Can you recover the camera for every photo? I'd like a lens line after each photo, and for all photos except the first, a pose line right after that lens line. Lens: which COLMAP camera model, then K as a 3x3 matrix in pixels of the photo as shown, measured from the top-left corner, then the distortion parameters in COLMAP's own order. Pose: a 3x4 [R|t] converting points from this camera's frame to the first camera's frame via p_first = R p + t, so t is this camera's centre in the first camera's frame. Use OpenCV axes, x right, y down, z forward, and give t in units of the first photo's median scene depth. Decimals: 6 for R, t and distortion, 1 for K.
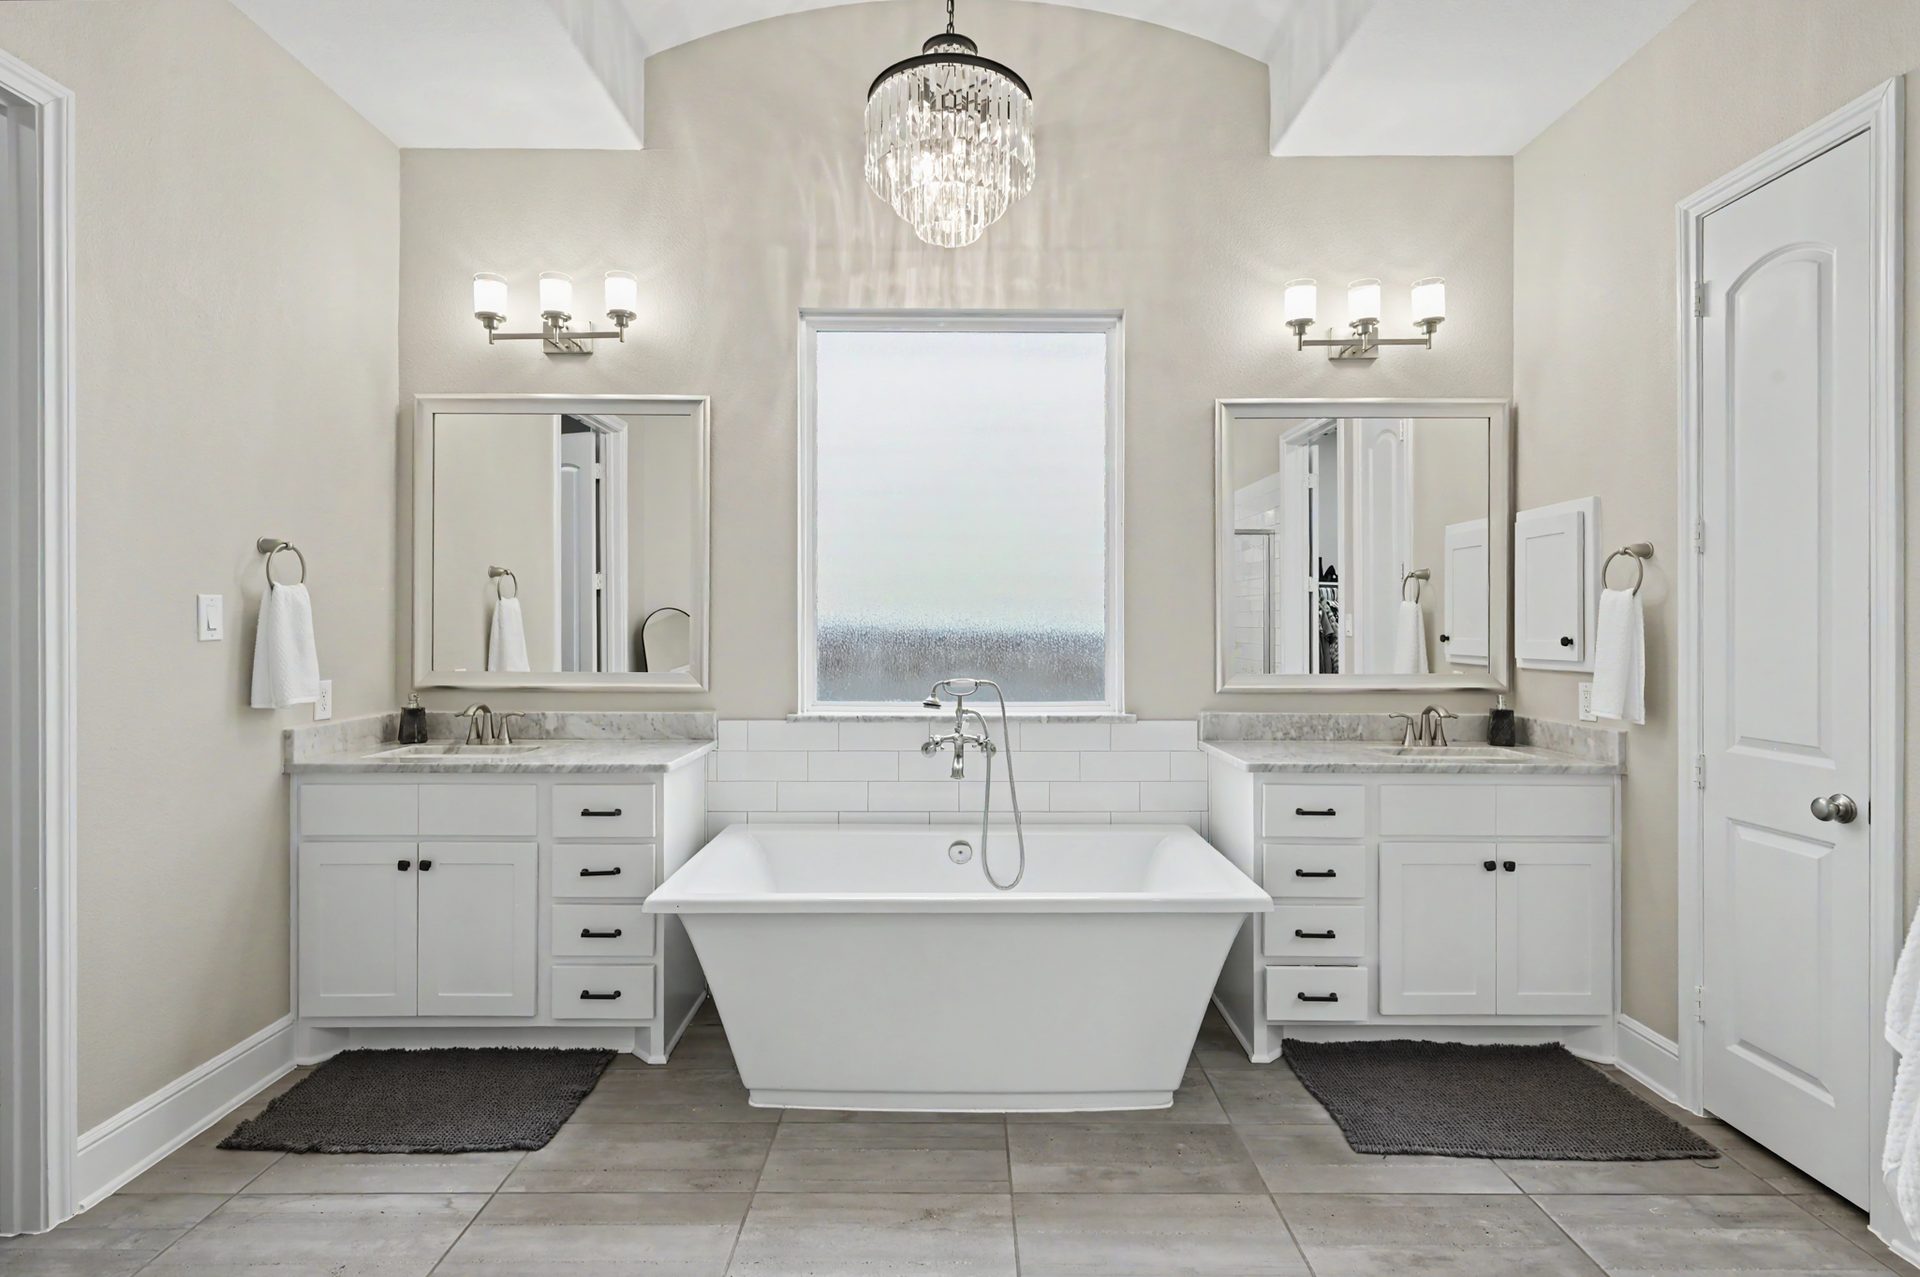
lens RADIAL K [[788.5, 0, 956.3], [0, 788.5, 634.0], [0, 0, 1]] dist [-0.003177, 0.000069]
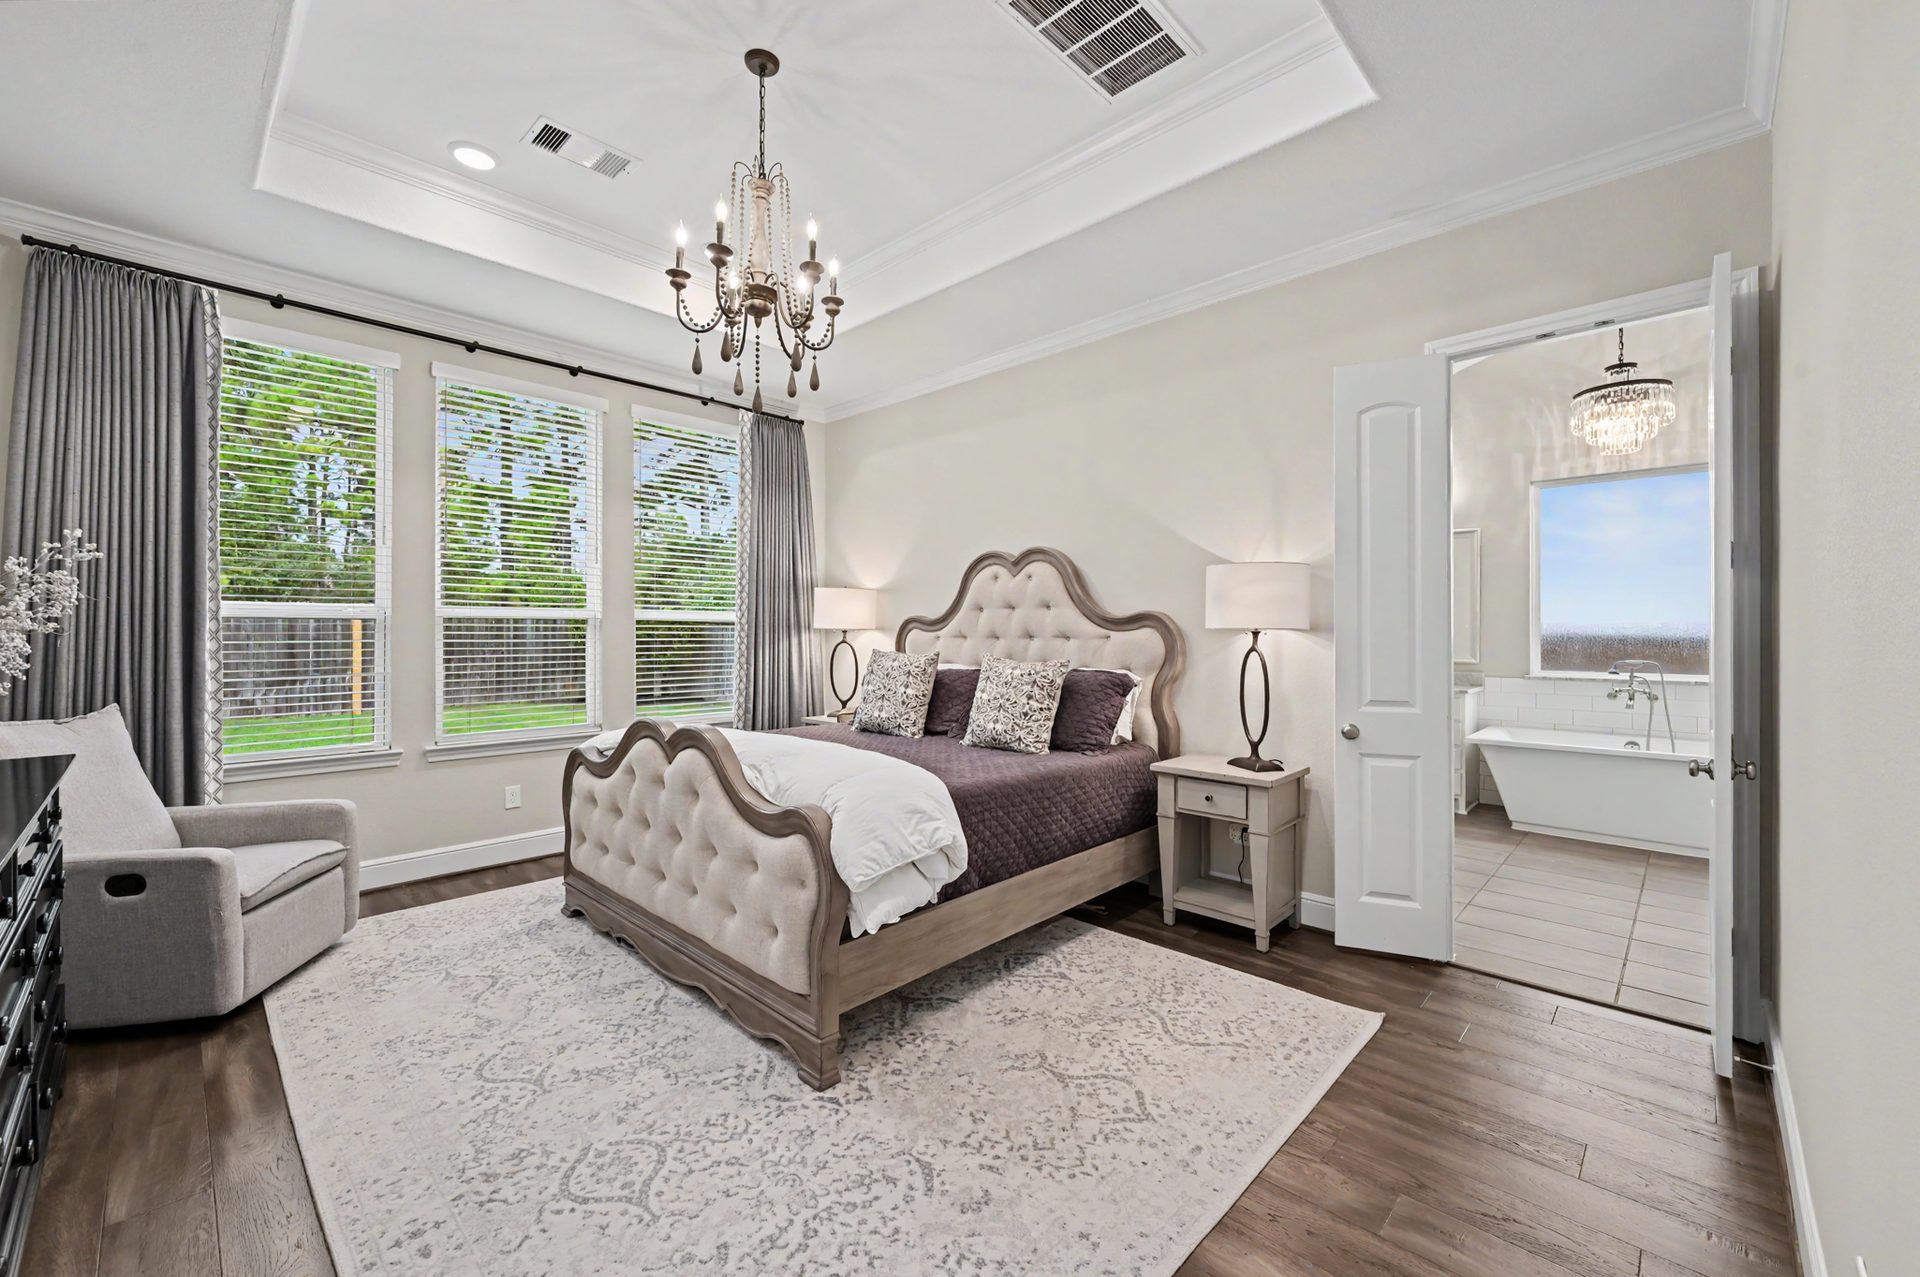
lens RADIAL K [[788.5, 0, 940.1], [0, 788.5, 621.9], [0, 0, 1]] dist [-0.003177, 0.000069]
pose [[0.706365, -0.002015, -0.707845, 0.170734], [-0.004174, 0.999967, -0.007012, -0.019192], [0.707835, 0.007907, 0.706333, -1.581616]]
